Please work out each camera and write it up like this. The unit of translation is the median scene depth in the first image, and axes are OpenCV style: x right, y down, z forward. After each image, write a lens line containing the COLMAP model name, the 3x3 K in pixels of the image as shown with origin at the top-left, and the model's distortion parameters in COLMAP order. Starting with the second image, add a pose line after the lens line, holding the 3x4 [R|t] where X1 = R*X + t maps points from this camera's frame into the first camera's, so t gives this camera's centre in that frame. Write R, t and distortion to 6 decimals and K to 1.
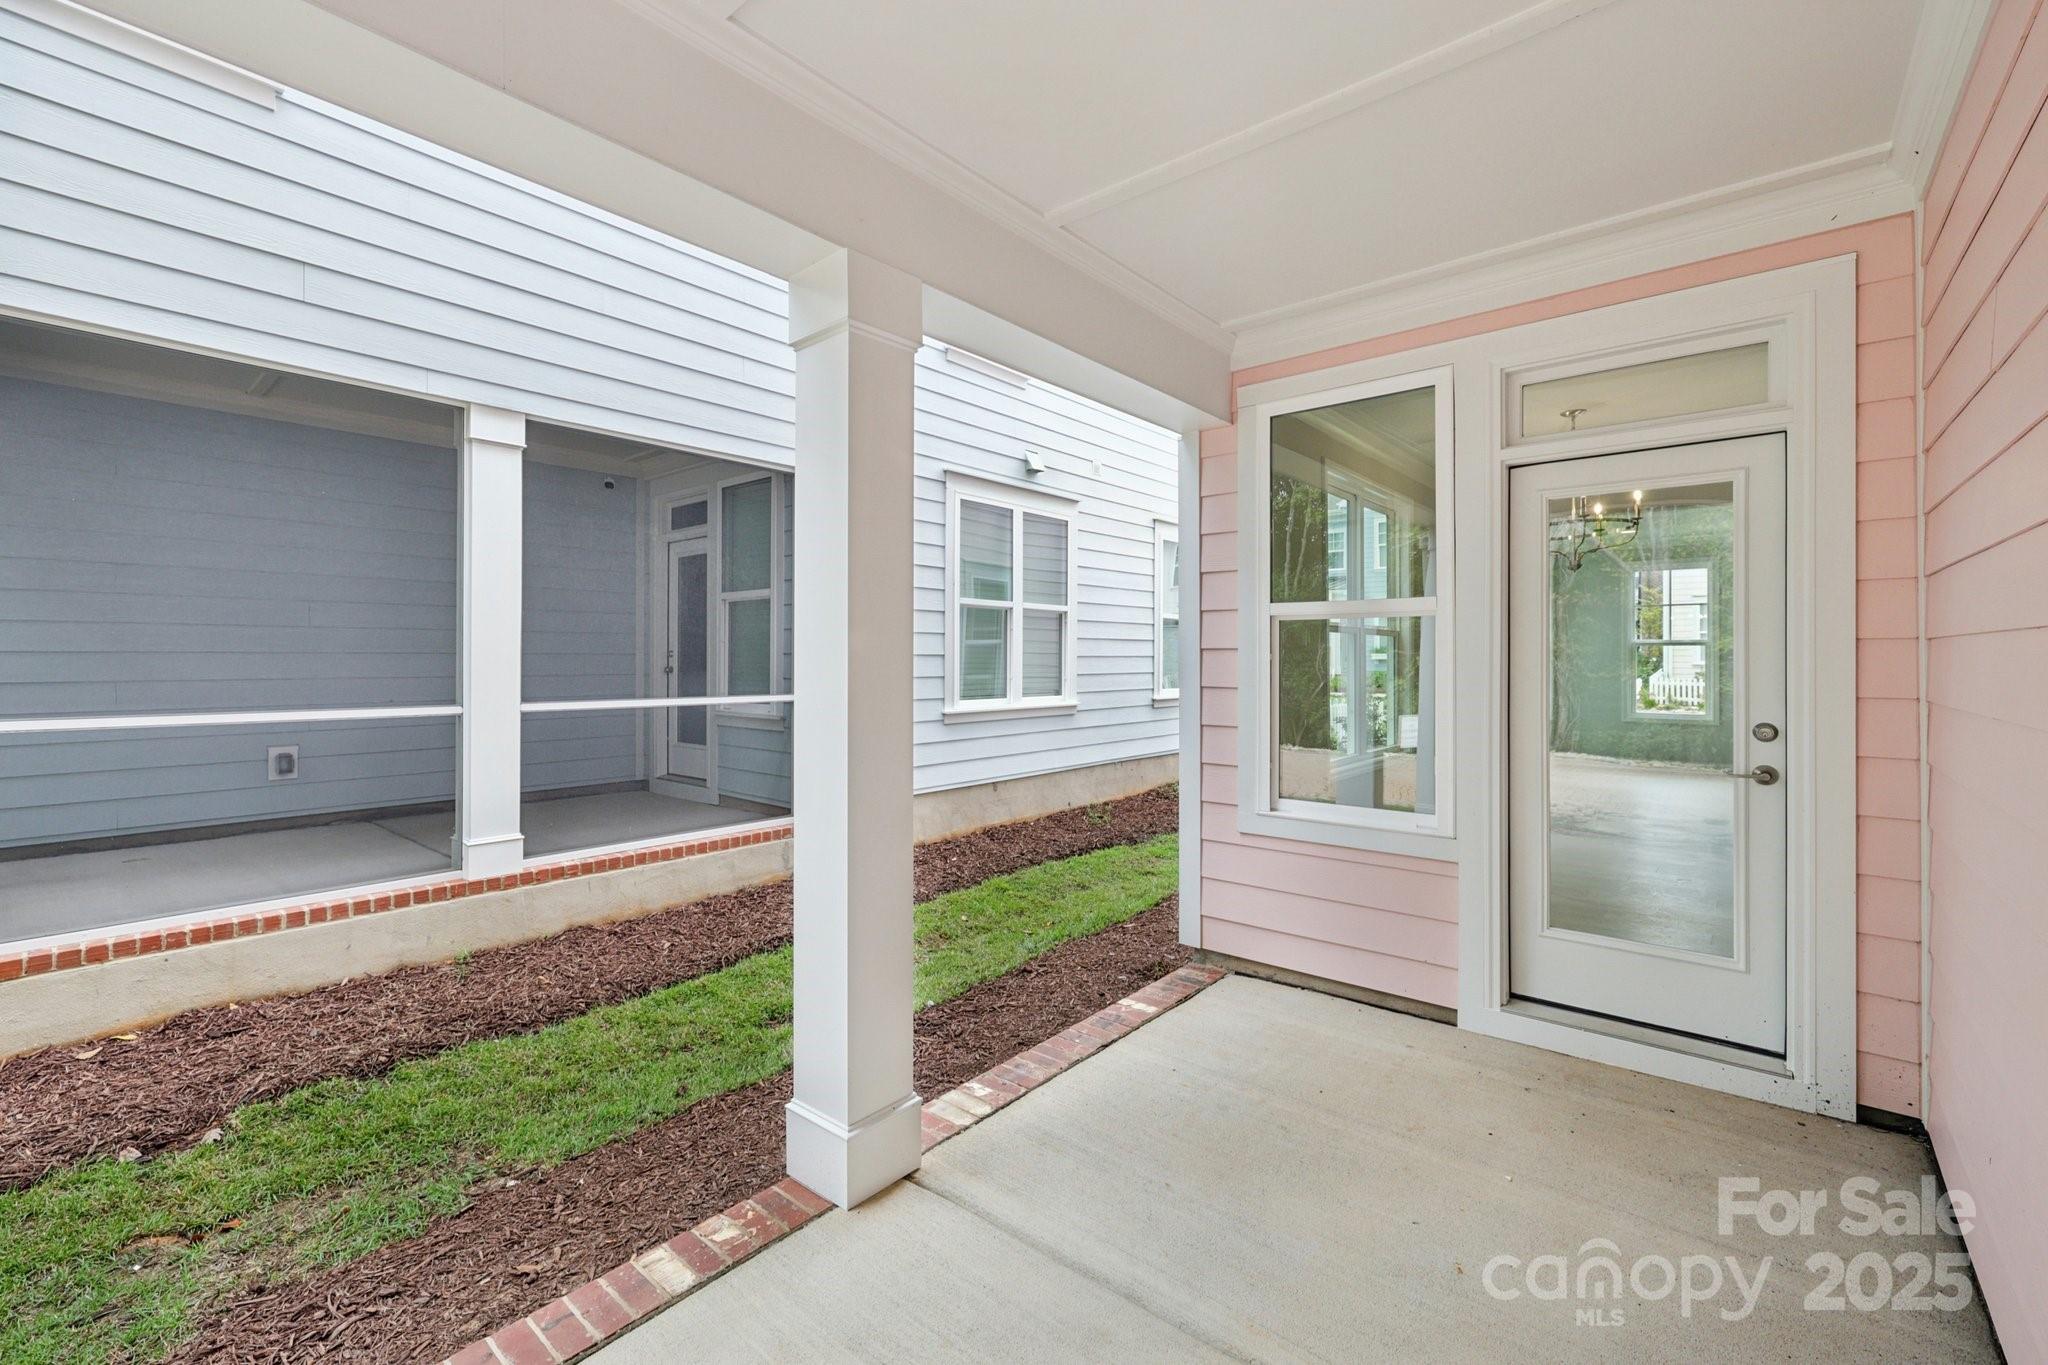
lens RADIAL K [[864.1, 0, 1004.4], [0, 864.1, 666.5], [0, 0, 1]] dist [0.001454, 0.000252]
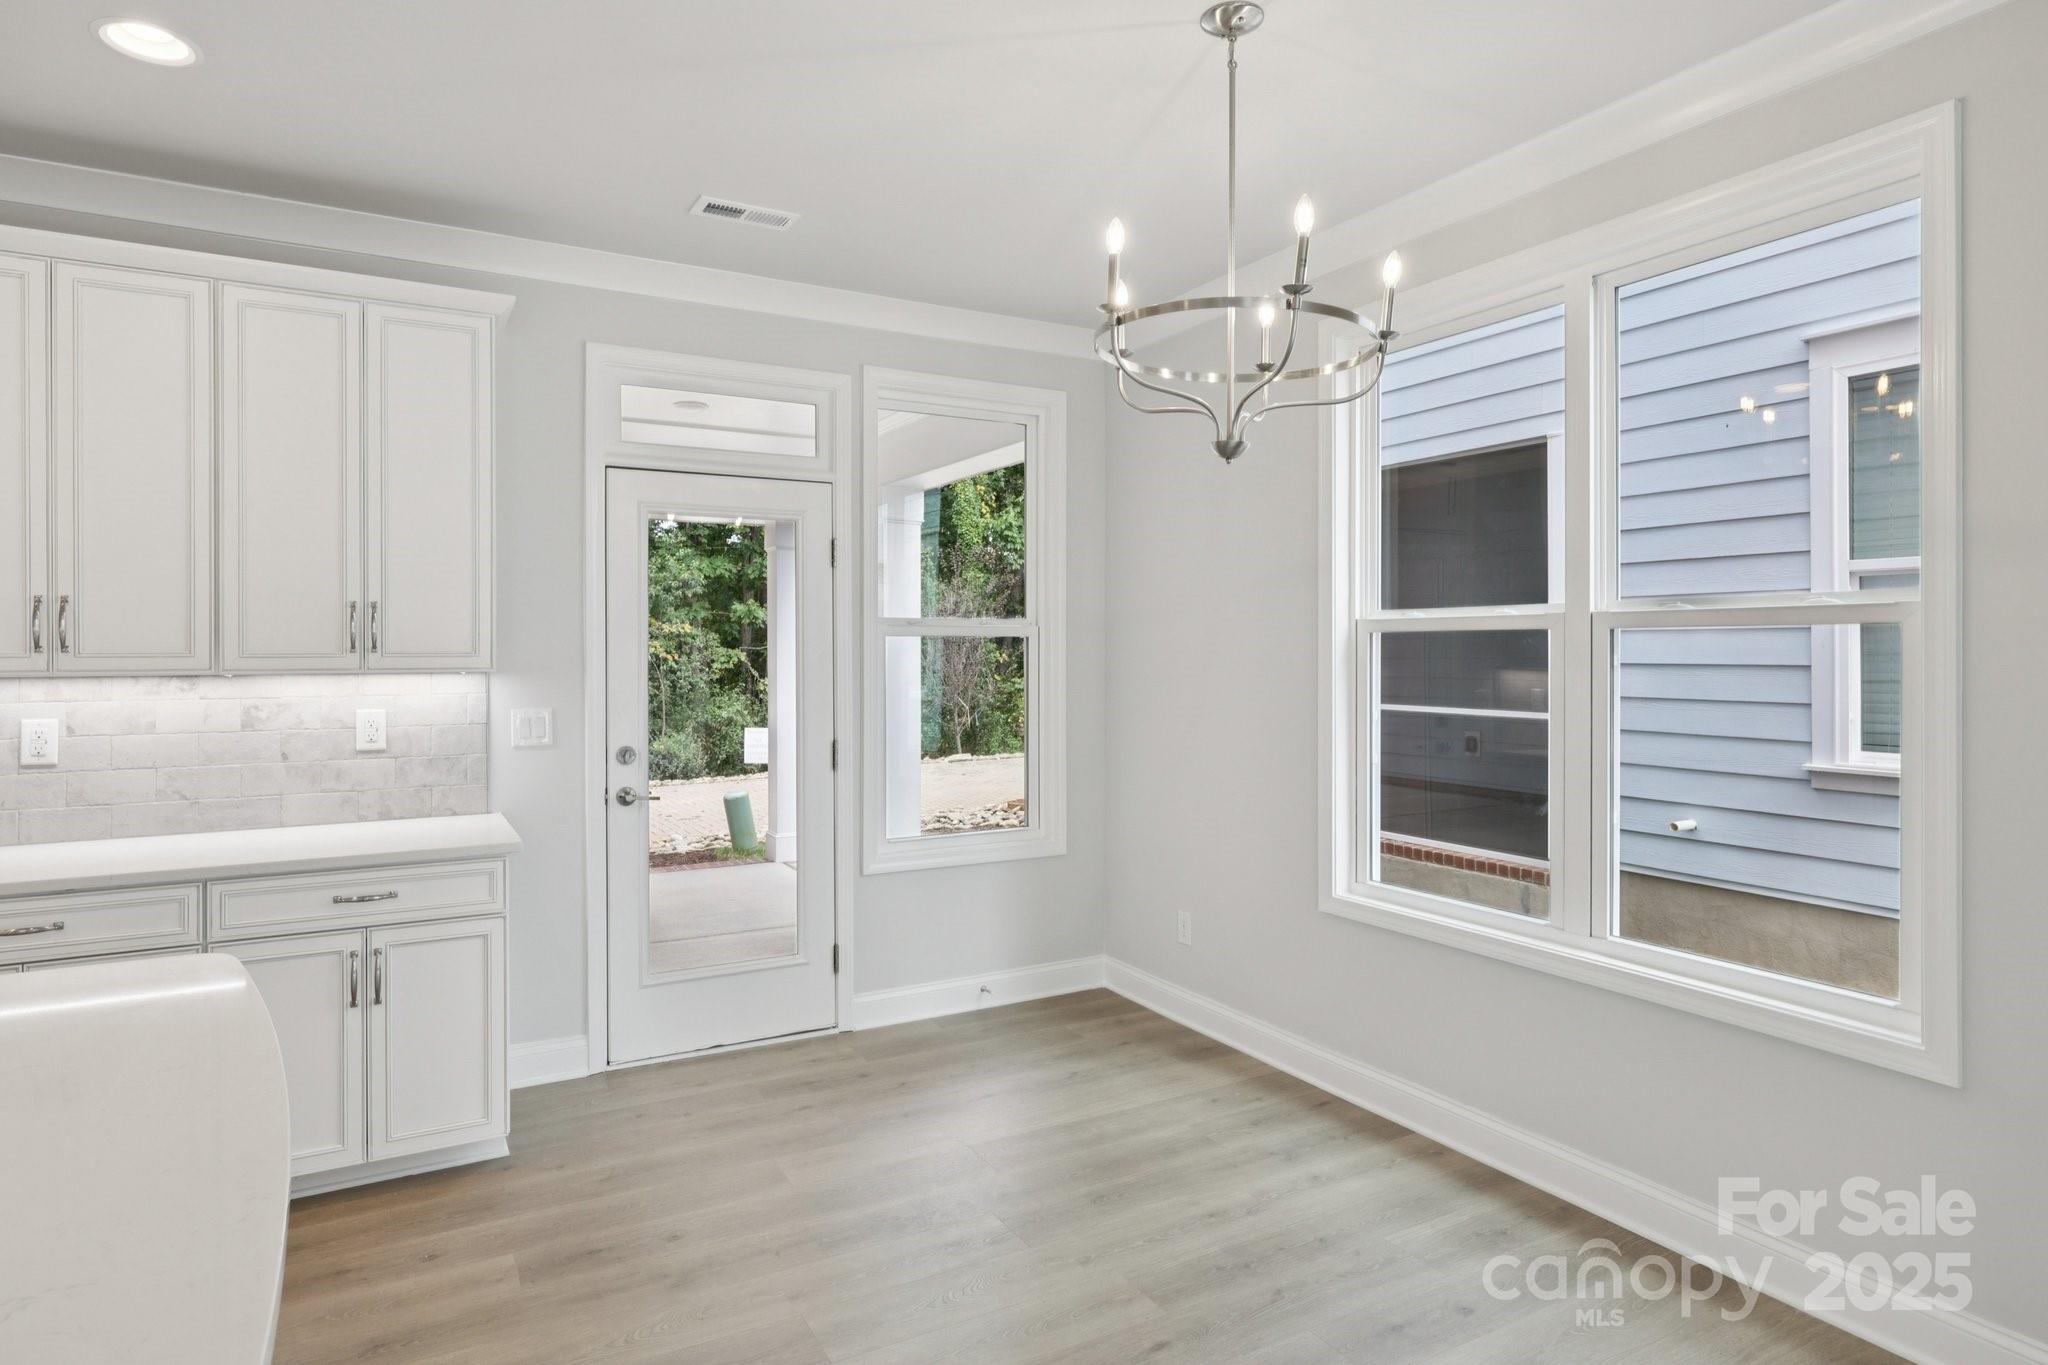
lens RADIAL K [[1159.3, 0, 1048.6], [0, 1159.3, 639.6], [0, 0, 1]] dist [-0.005649, -0.000511]
pose [[-0.314700, -0.004386, -0.949181, 1.193713], [0.000931, 0.999987, -0.004930, -0.040455], [0.949191, -0.002435, -0.314692, 1.132338]]
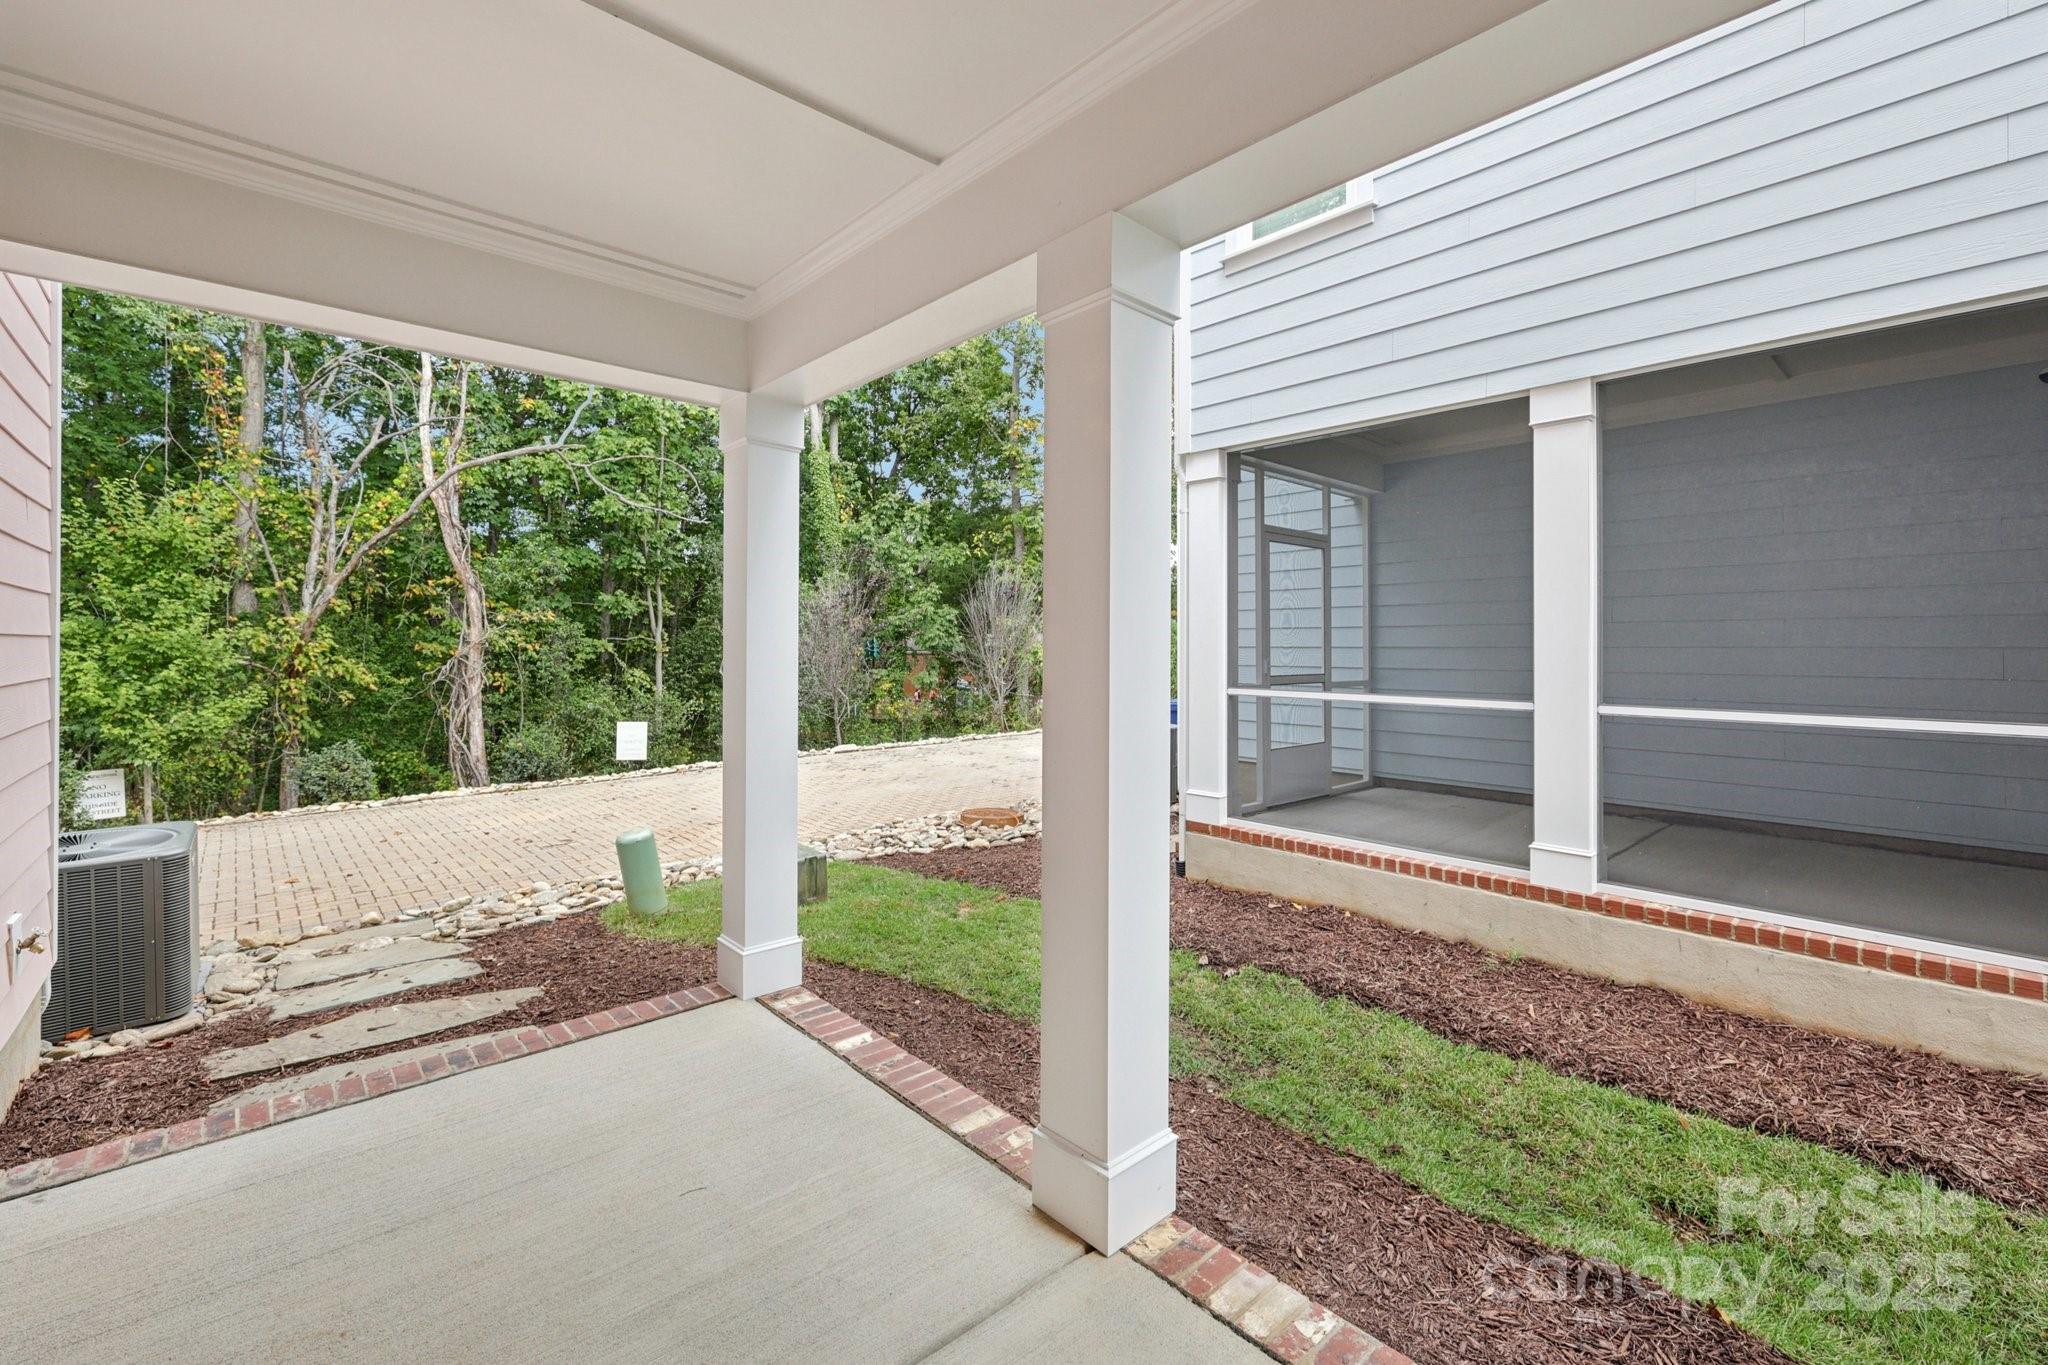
lens RADIAL K [[857.2, 0, 1006.6], [0, 857.2, 645.6], [0, 0, 1]] dist [0.002255, -0.000032]
pose [[-0.125438, -0.002716, -0.992098, 0.408767], [-0.008287, 0.999964, -0.001690, -0.011591], [0.992067, 0.008009, -0.125456, 0.541340]]
